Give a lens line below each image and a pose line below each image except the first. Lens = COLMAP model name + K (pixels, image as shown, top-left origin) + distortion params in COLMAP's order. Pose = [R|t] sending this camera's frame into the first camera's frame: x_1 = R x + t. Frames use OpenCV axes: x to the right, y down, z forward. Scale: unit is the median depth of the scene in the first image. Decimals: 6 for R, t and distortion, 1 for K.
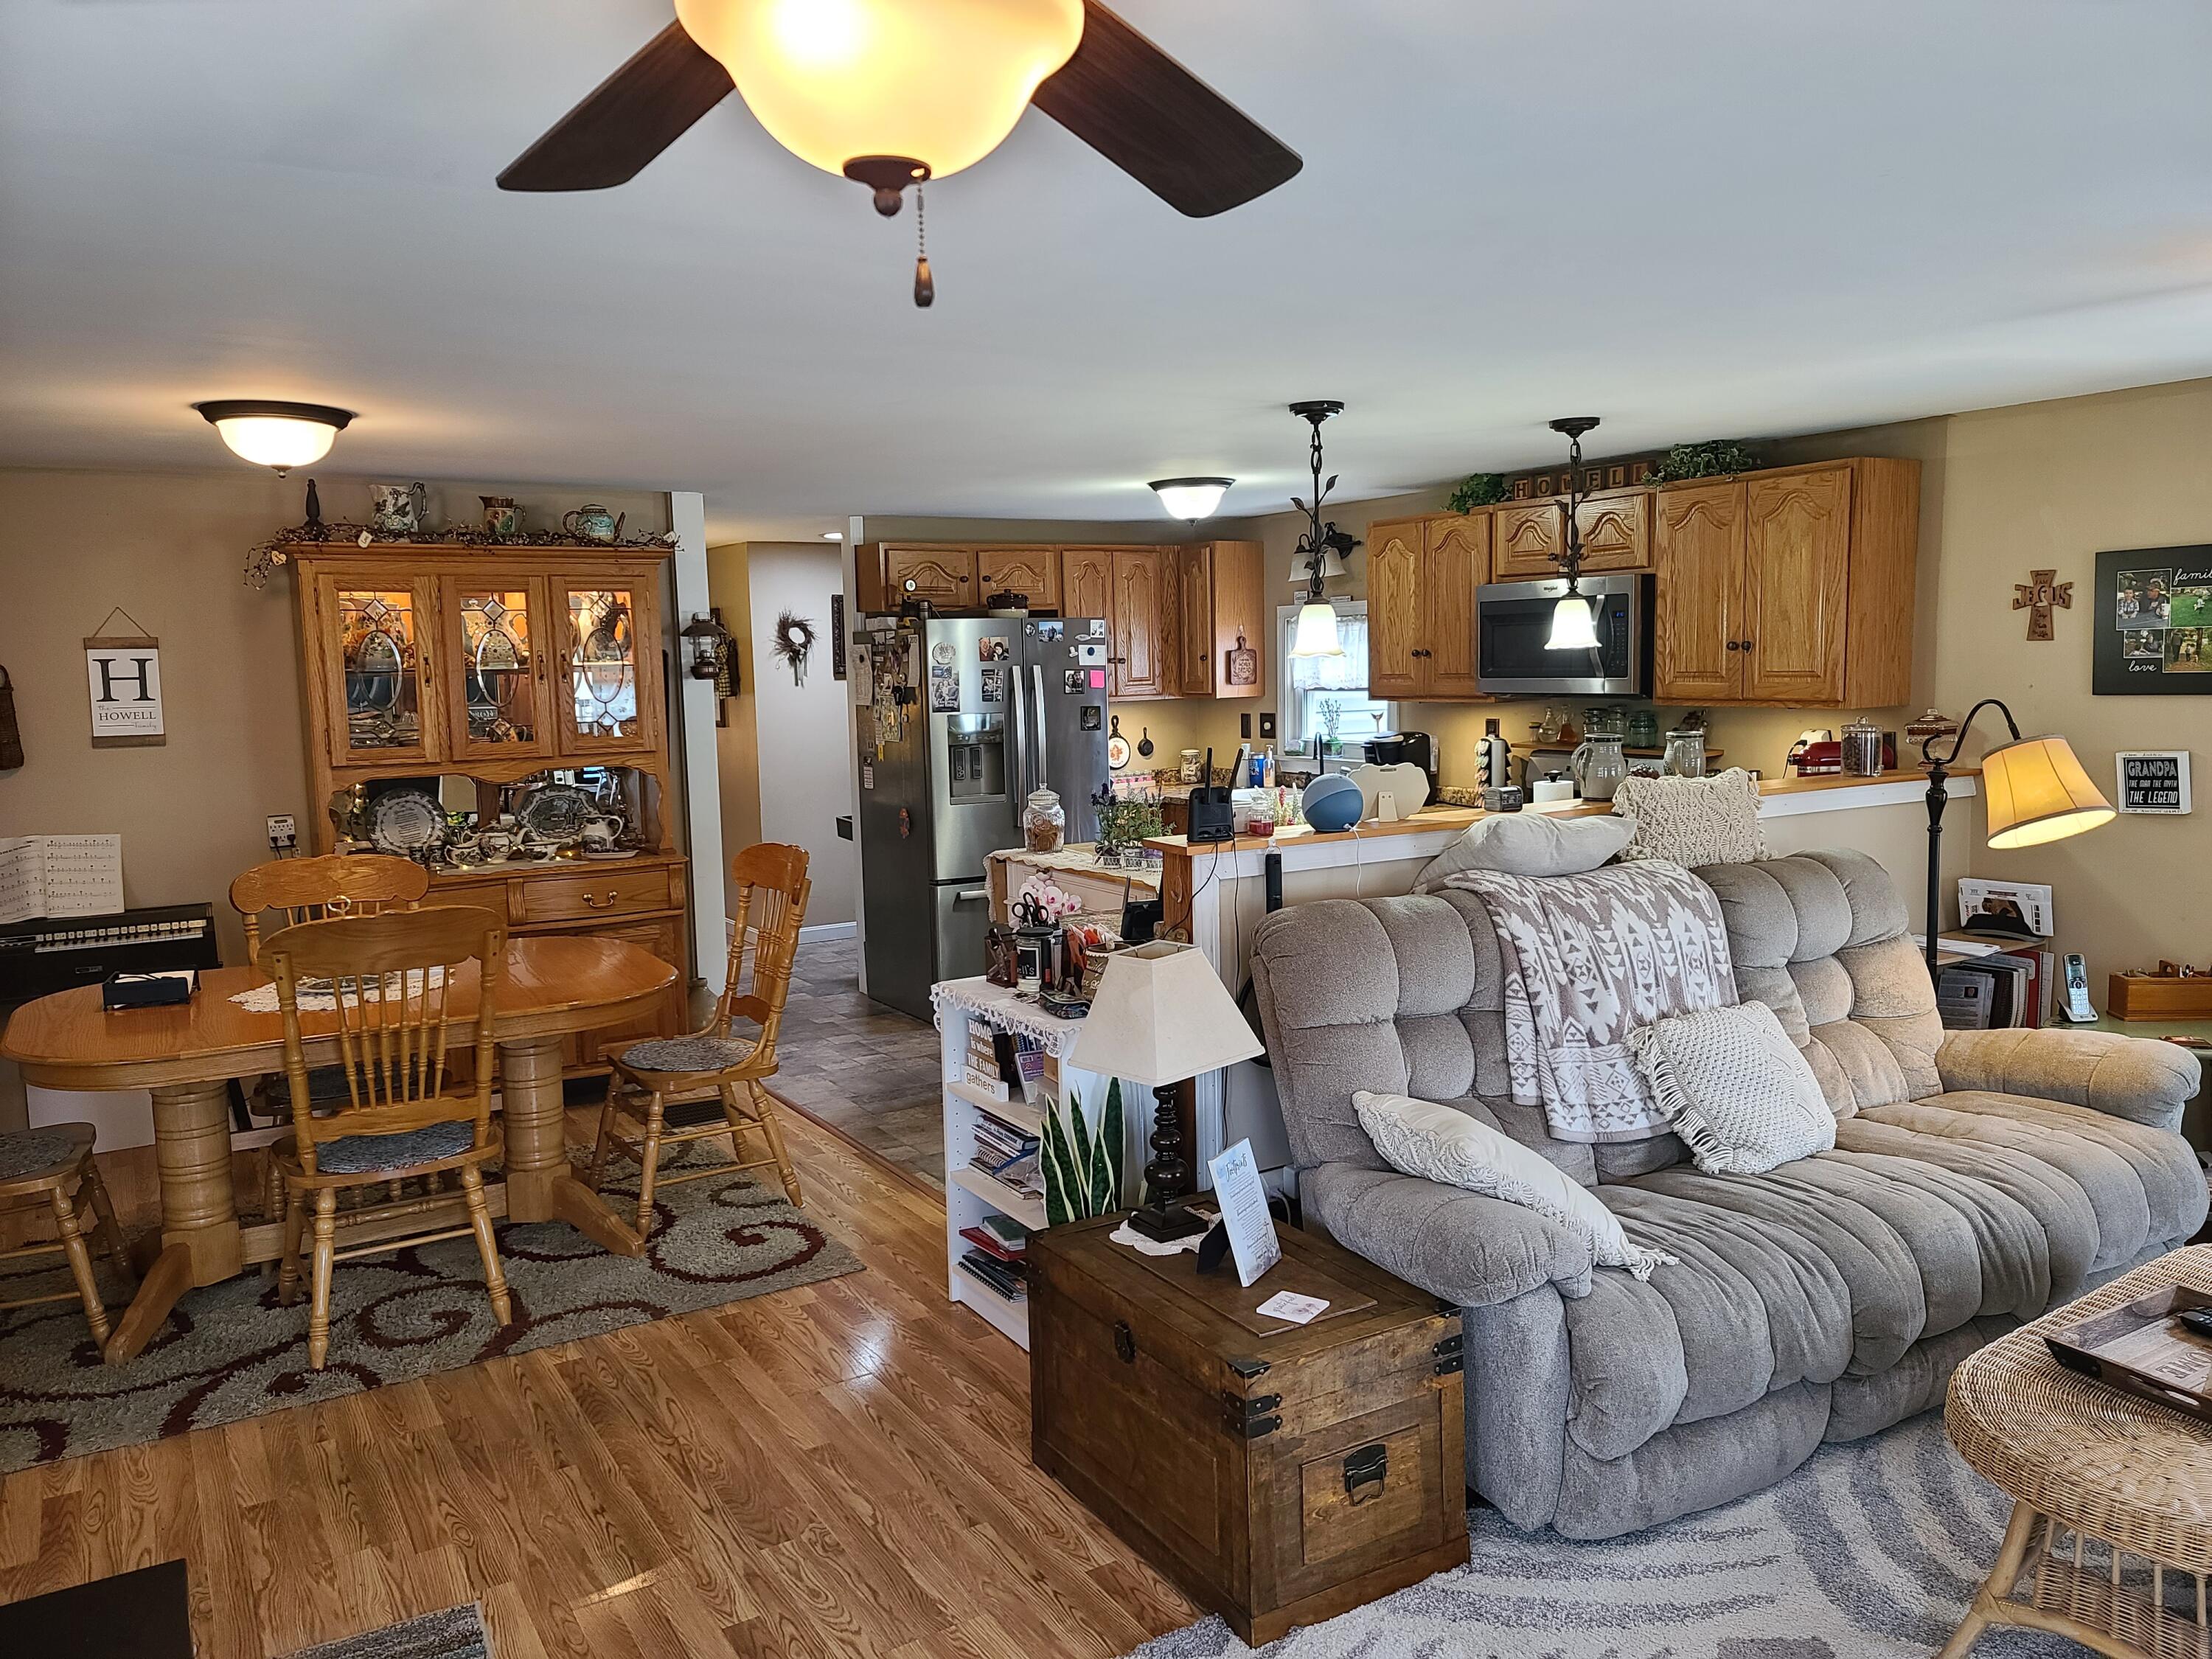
lens RADIAL K [[1687.1, 0, 1125.5], [0, 1687.1, 814.6], [0, 0, 1]] dist [0.062233, -0.055351]
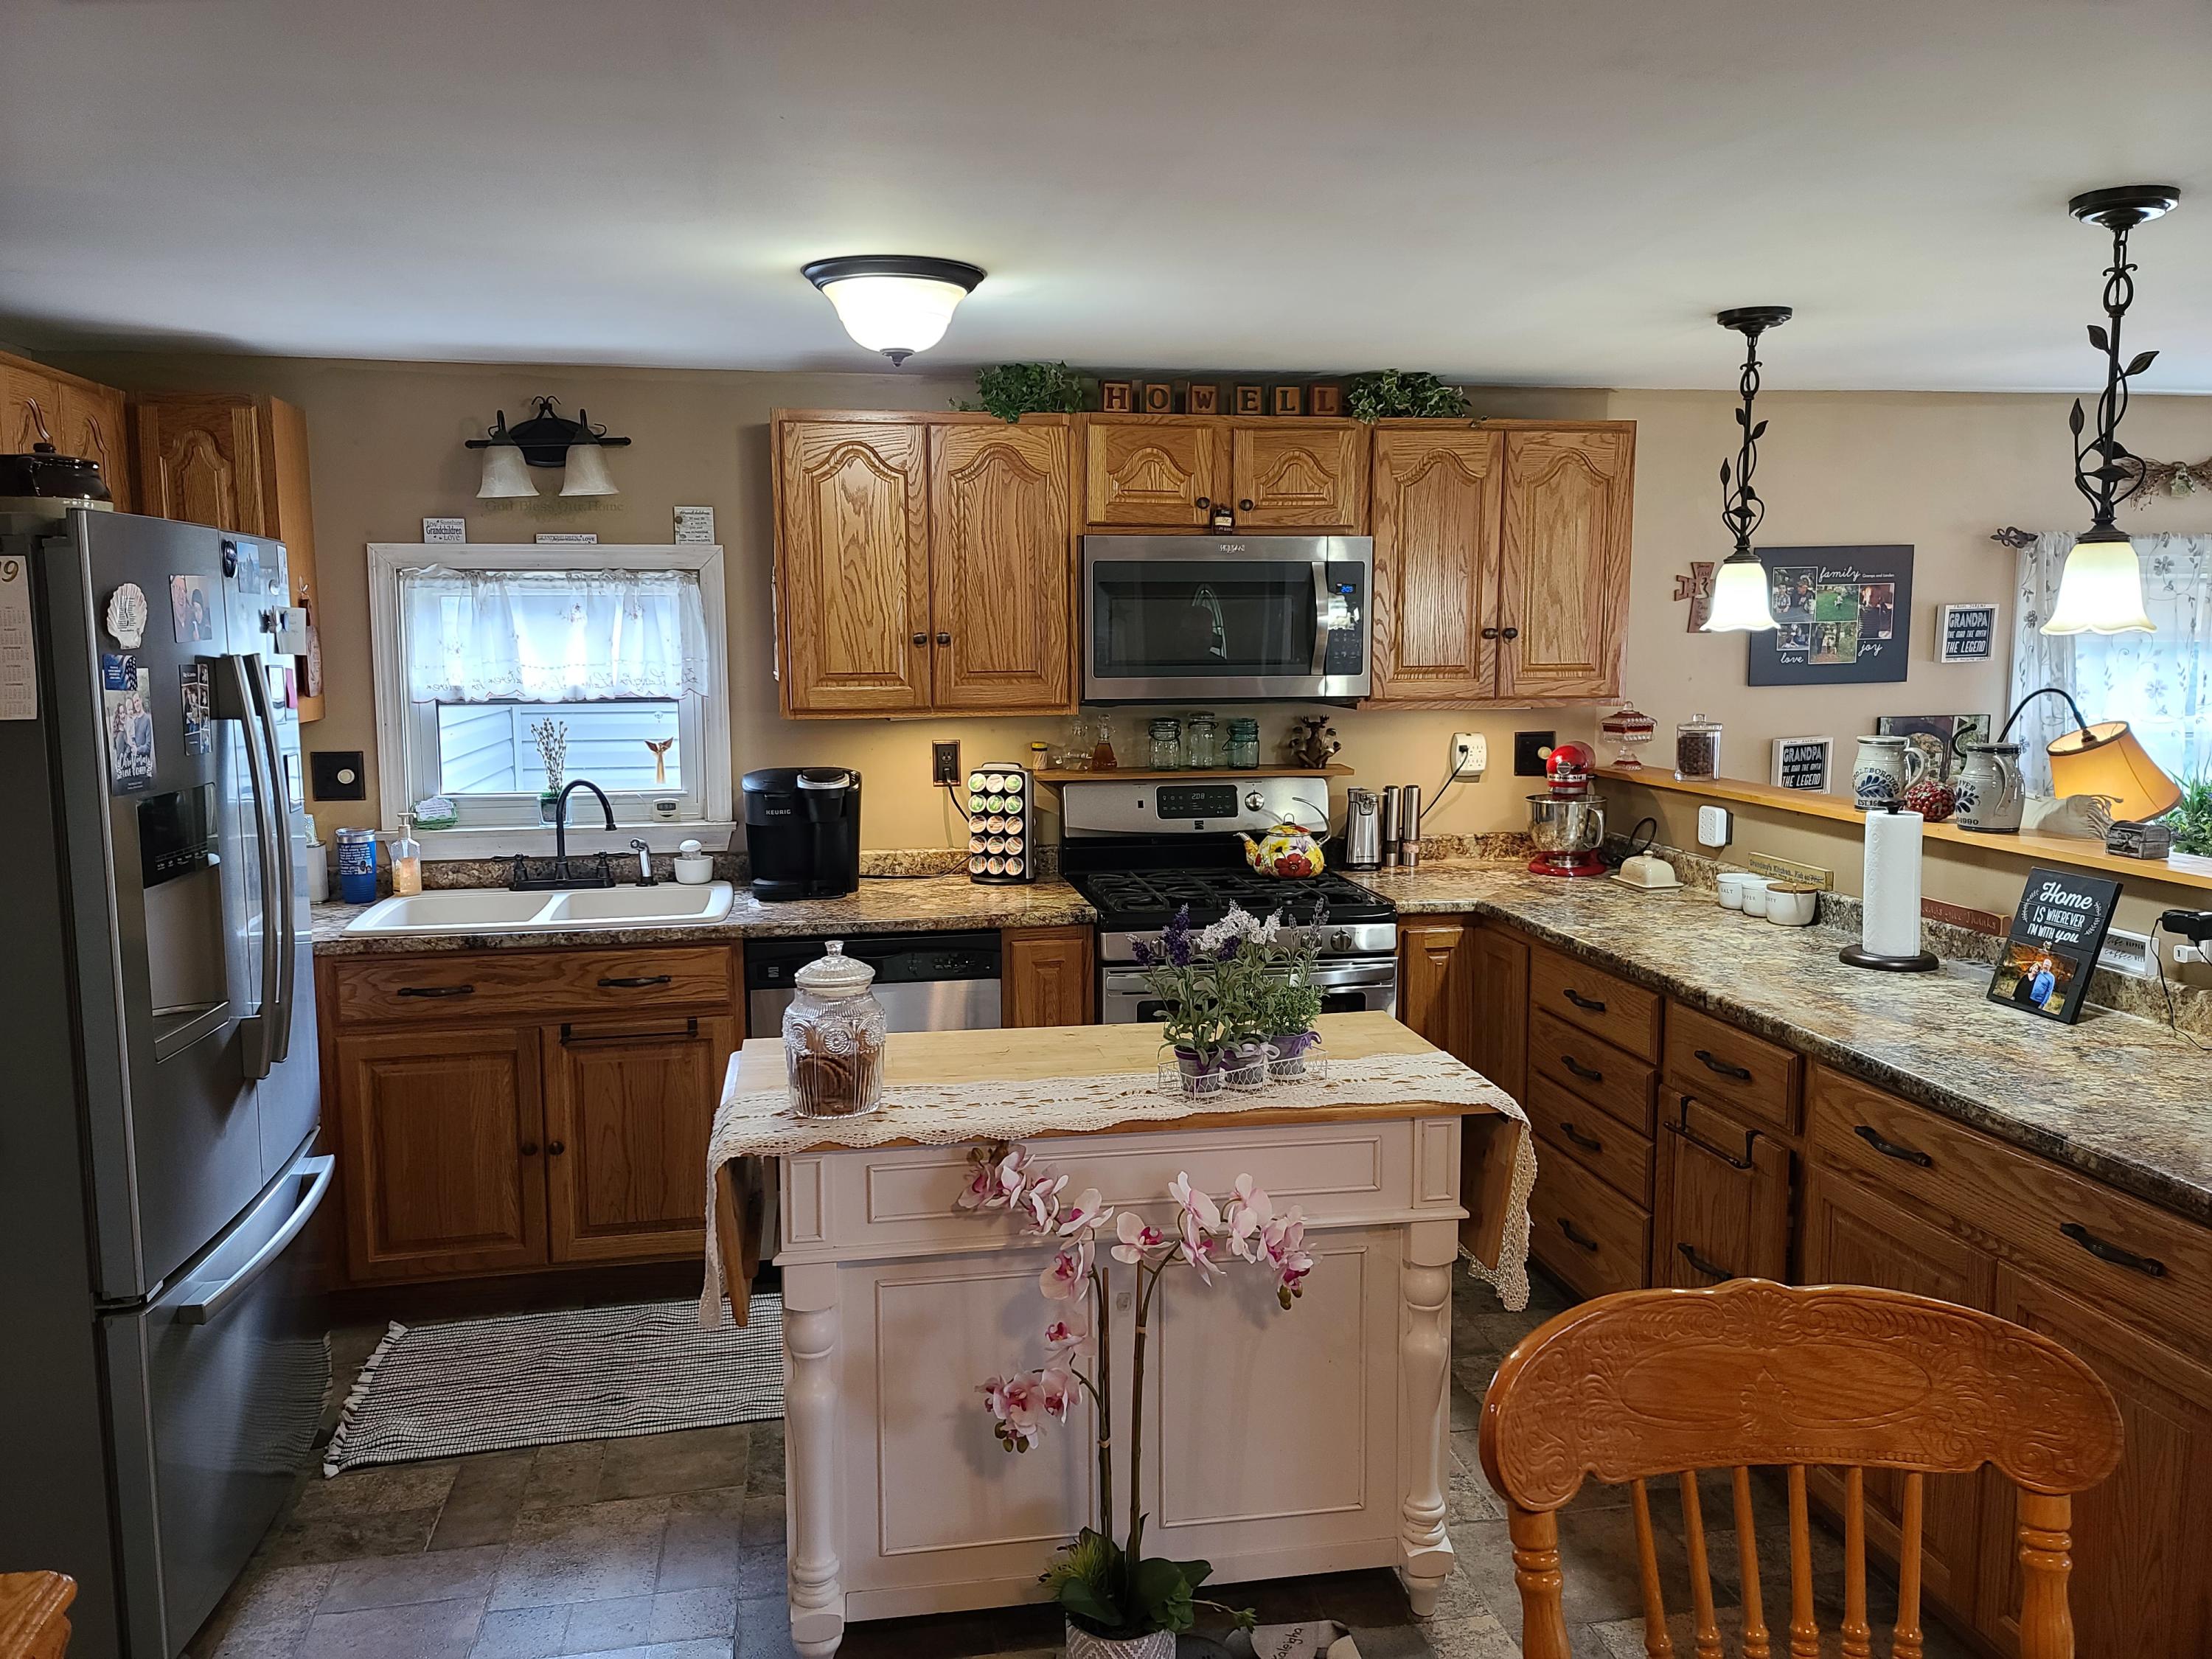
lens RADIAL K [[1687.1, 0, 1100.3], [0, 1687.1, 834.5], [0, 0, 1]] dist [0.062233, -0.055351]
pose [[0.350178, -0.093195, 0.932035, -0.555786], [0.086082, 0.994029, 0.067052, -0.086541], [-0.932719, 0.056752, 0.356109, 1.041580]]
